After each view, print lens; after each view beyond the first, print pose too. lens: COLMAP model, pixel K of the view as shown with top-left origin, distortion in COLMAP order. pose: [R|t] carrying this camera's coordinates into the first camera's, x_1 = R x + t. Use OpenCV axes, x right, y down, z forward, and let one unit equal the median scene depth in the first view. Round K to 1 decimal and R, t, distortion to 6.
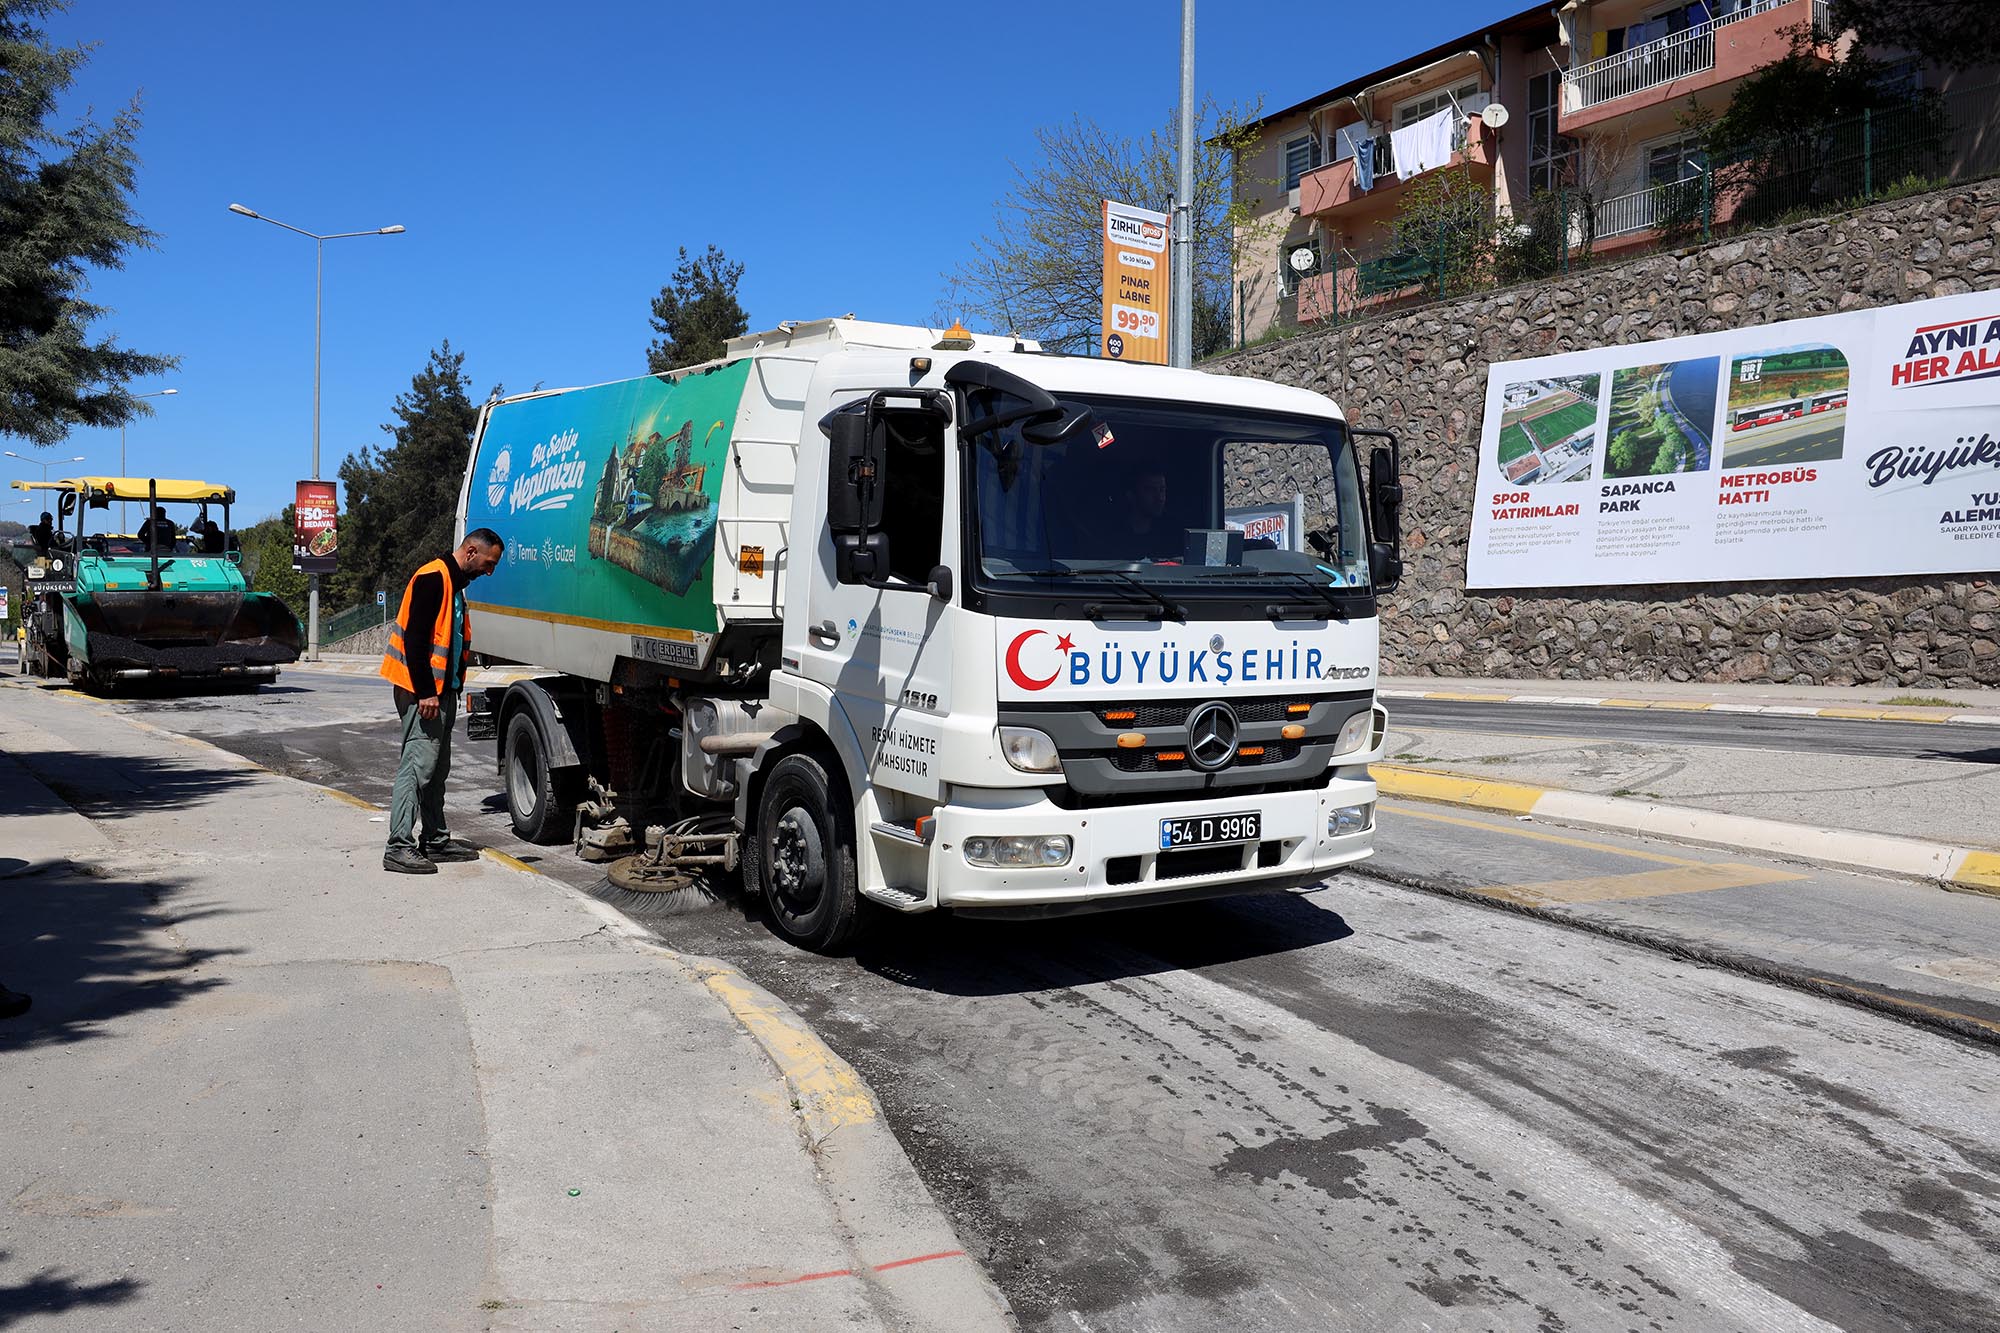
lens RADIAL K [[1723.9, 0, 1003.8], [0, 1723.9, 660.5], [0, 0, 1]] dist [0.007948, 0.013893]
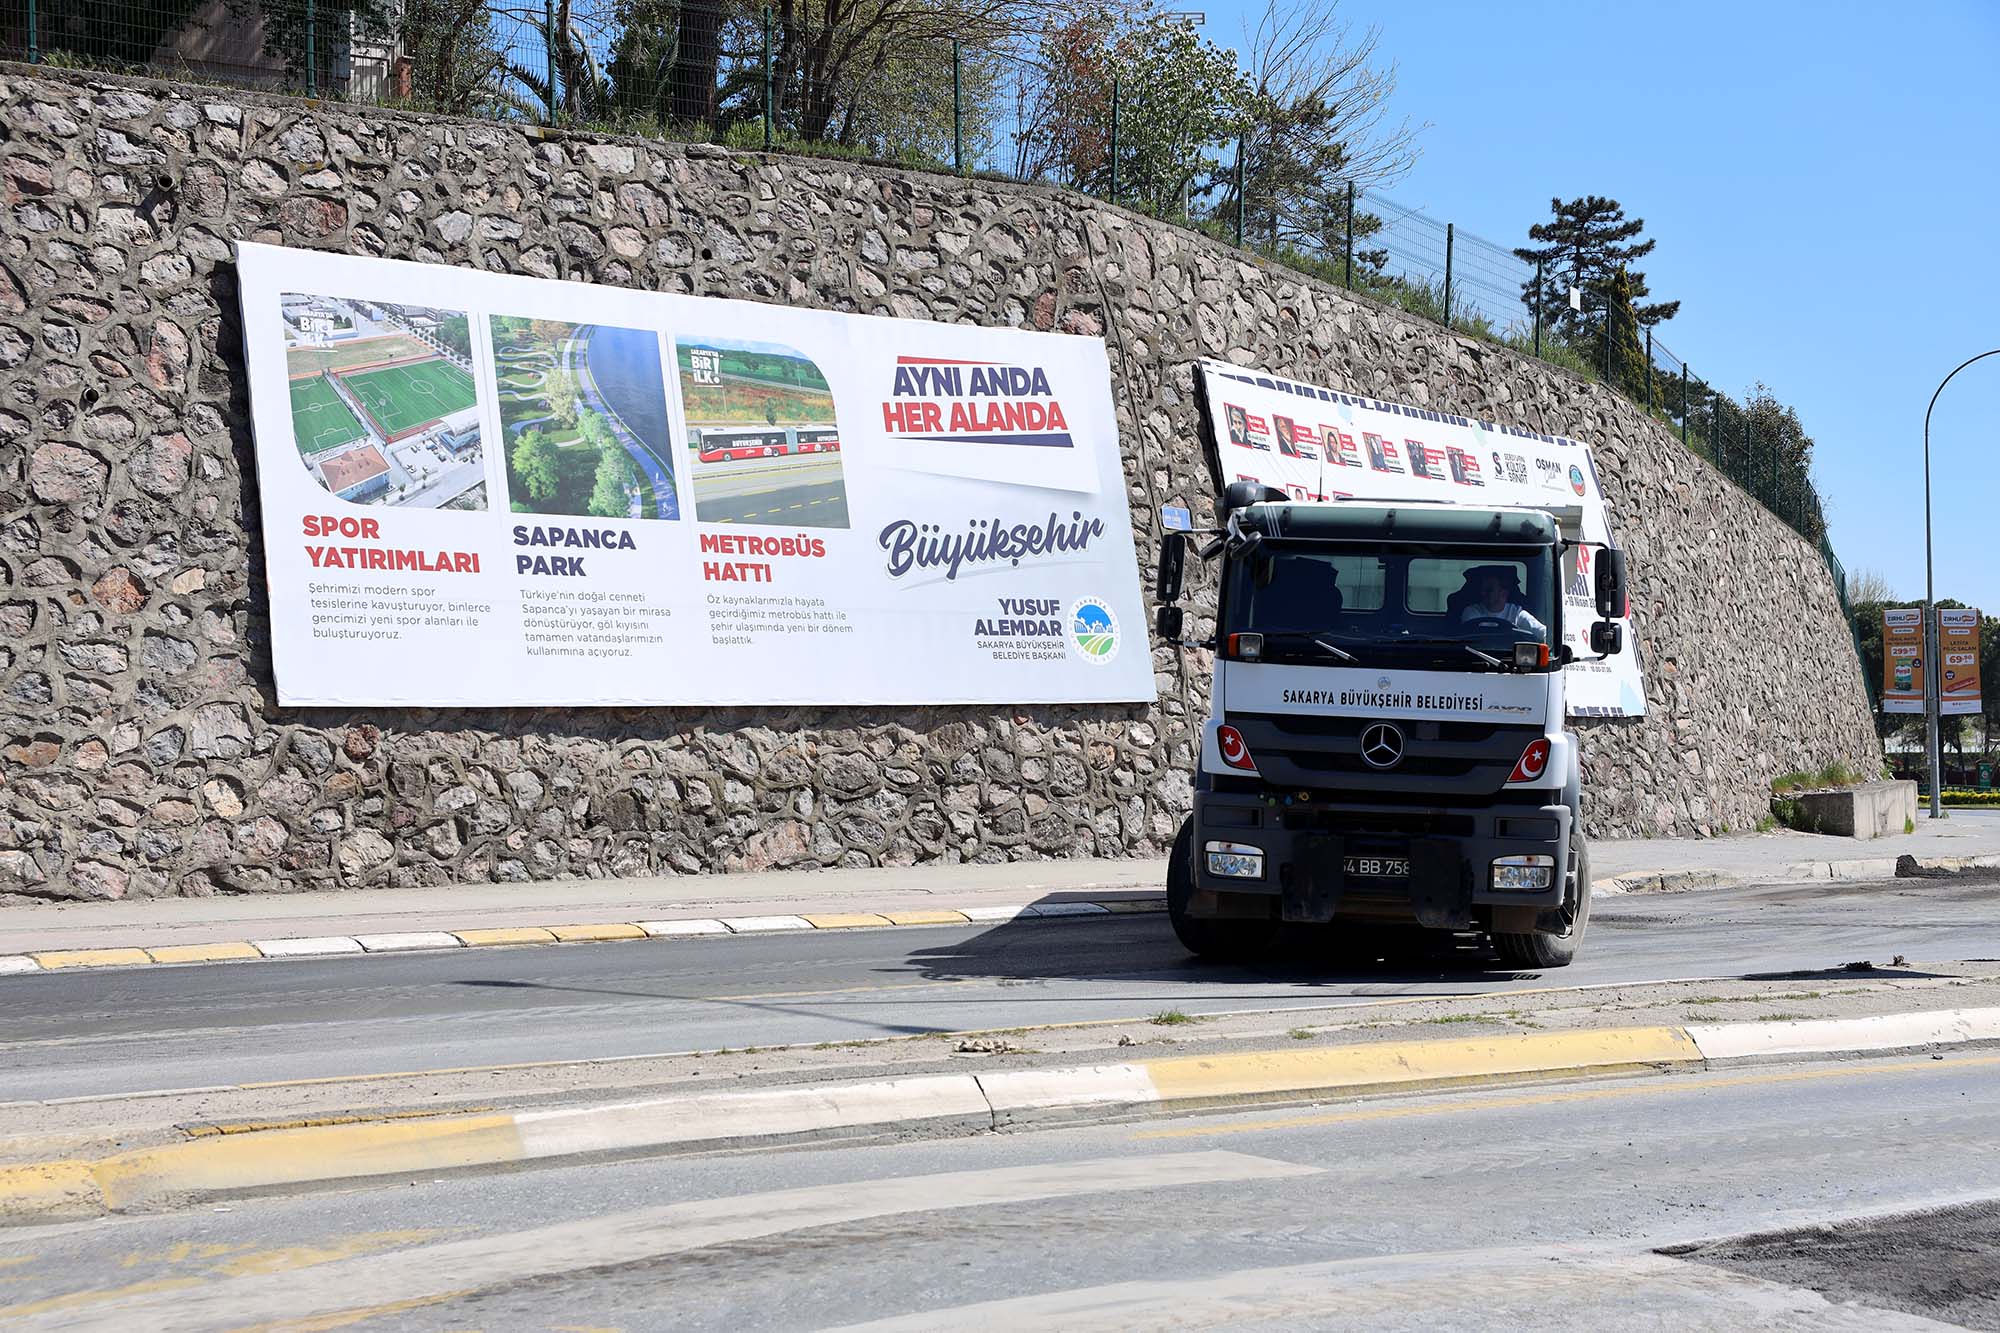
lens RADIAL K [[2796.1, 0, 1002.9], [0, 2796.1, 671.1], [0, 0, 1]] dist [-0.018381, 0.000000]
pose [[-0.022580, 0.020683, 0.999531, -0.548369], [0.016896, 0.999651, -0.020304, -0.034682], [-0.999602, 0.016429, -0.022921, 0.878343]]
